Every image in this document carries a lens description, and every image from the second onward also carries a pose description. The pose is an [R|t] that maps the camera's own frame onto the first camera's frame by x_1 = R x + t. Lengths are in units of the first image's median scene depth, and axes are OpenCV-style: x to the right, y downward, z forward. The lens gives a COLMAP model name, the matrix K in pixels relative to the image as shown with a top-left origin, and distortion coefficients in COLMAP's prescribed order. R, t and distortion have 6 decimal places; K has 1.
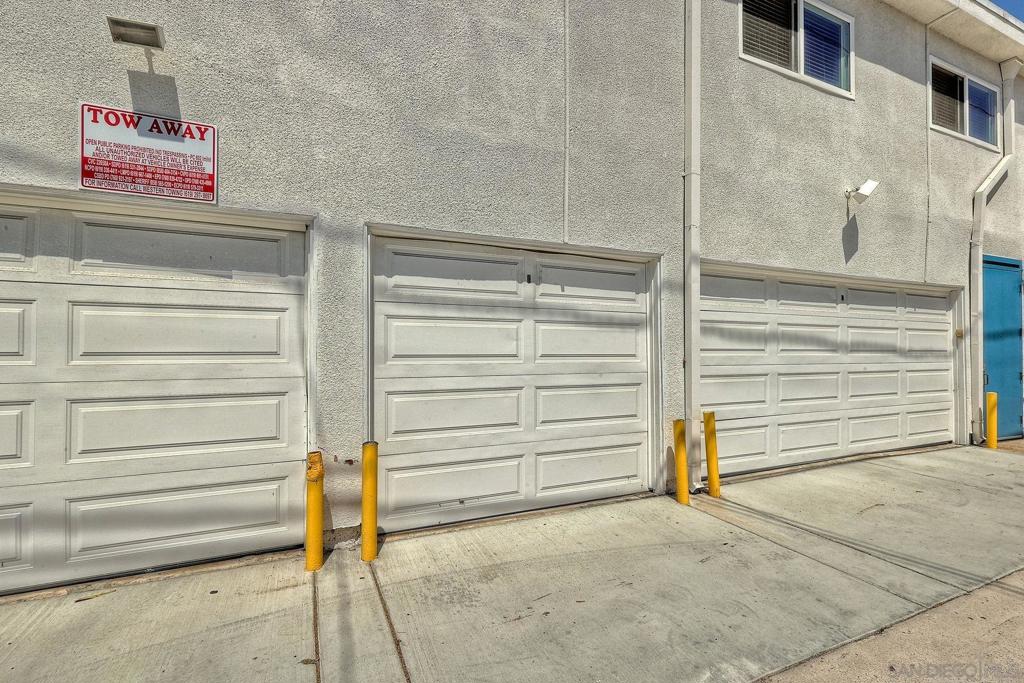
lens RADIAL K [[453.2, 0, 510.2], [0, 453.2, 346.1], [0, 0, 1]] dist [-0.000847, -0.000303]
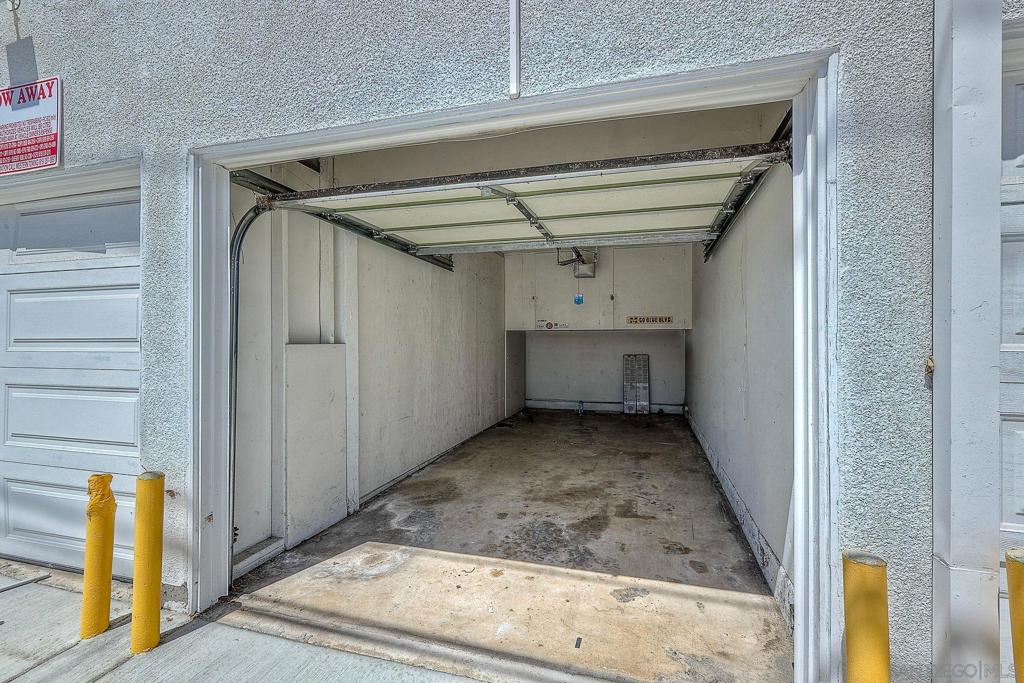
lens RADIAL K [[453.2, 0, 514.8], [0, 453.2, 340.3], [0, 0, 1]] dist [-0.000847, -0.000303]
pose [[0.769622, -0.000167, -0.638499, 0.569738], [0.010735, 0.999862, 0.012679, 0.014876], [0.638409, -0.016613, 0.769518, 0.888710]]
